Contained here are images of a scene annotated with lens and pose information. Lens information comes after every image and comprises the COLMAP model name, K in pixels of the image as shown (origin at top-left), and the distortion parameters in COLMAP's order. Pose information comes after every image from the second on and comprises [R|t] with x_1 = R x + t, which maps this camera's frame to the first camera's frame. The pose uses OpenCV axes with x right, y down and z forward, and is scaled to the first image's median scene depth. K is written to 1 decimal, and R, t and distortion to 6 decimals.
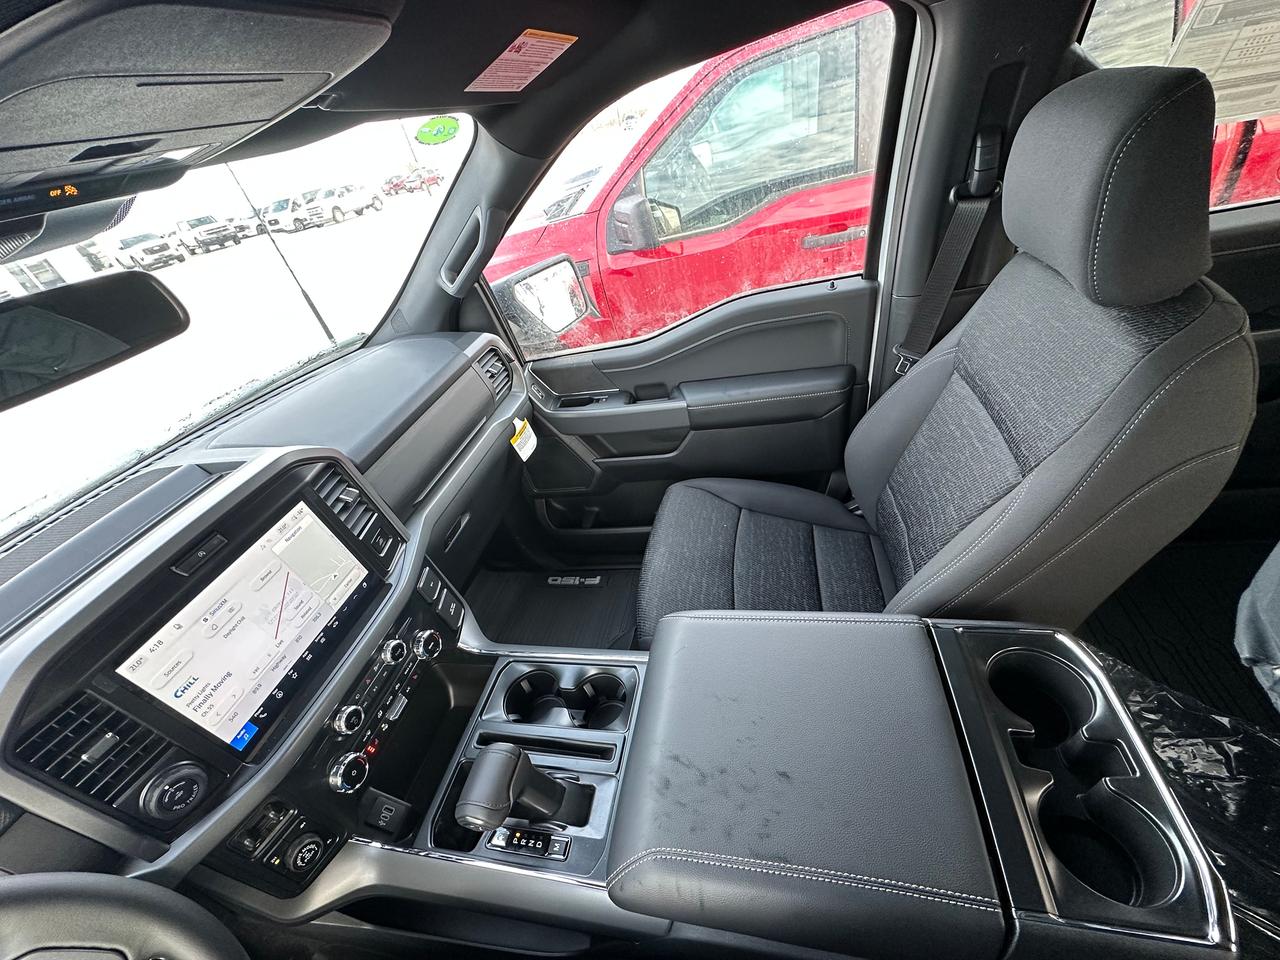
lens RADIAL K [[515.3, 0, 640.0], [0, 515.3, 480.0], [0, 0, 1]] dist [0.000555, -0.000506]
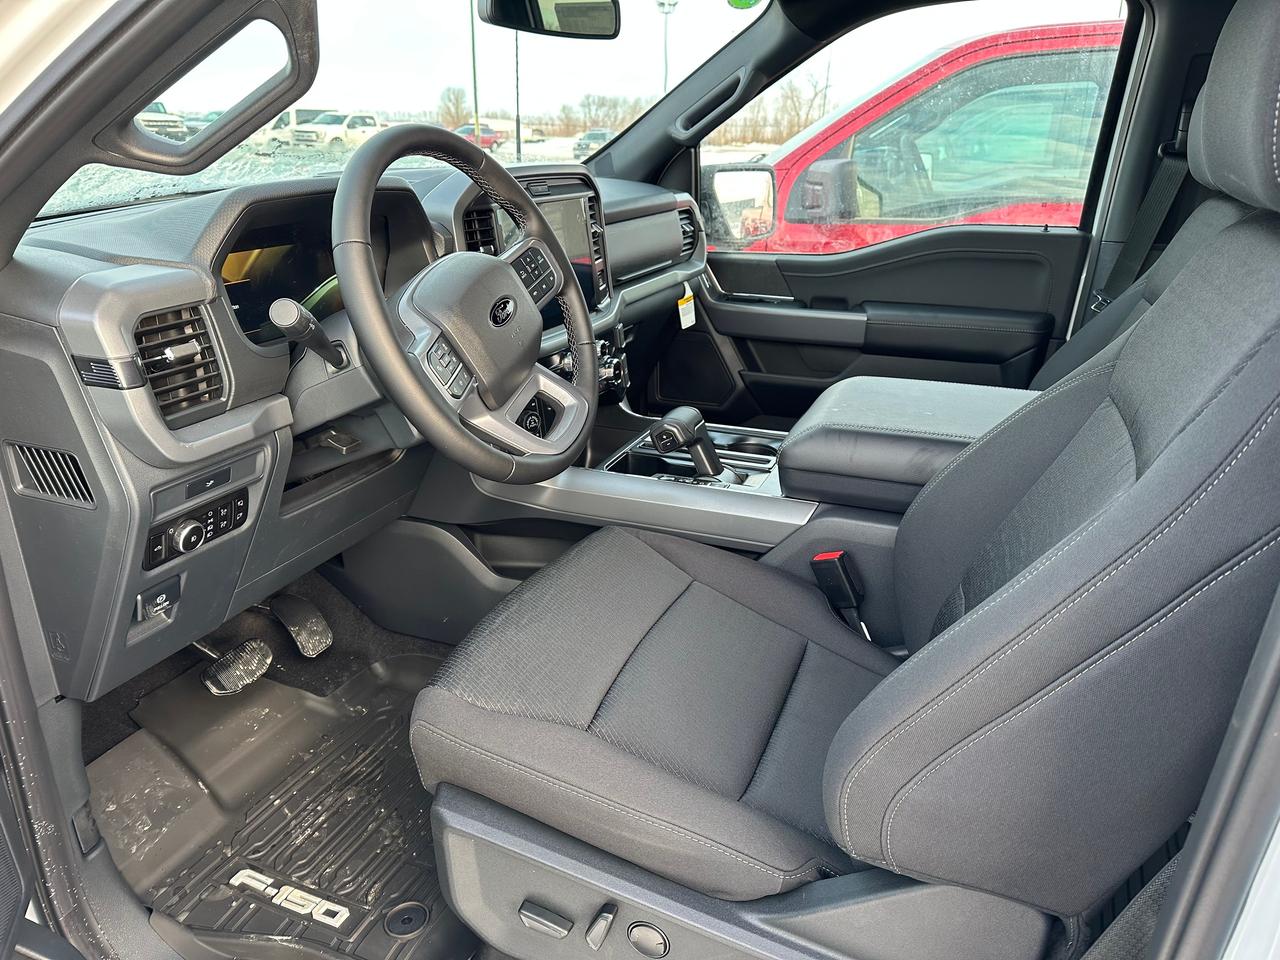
lens RADIAL K [[899.2, 0, 640.0], [0, 899.2, 480.0], [0, 0, 1]] dist [0.099778, -0.176216]
pose [[0.955174, 0.283326, -0.085847, -0.081385], [-0.295570, 0.929092, -0.222319, 0.628912], [0.016771, 0.237727, 0.971187, -0.552462]]
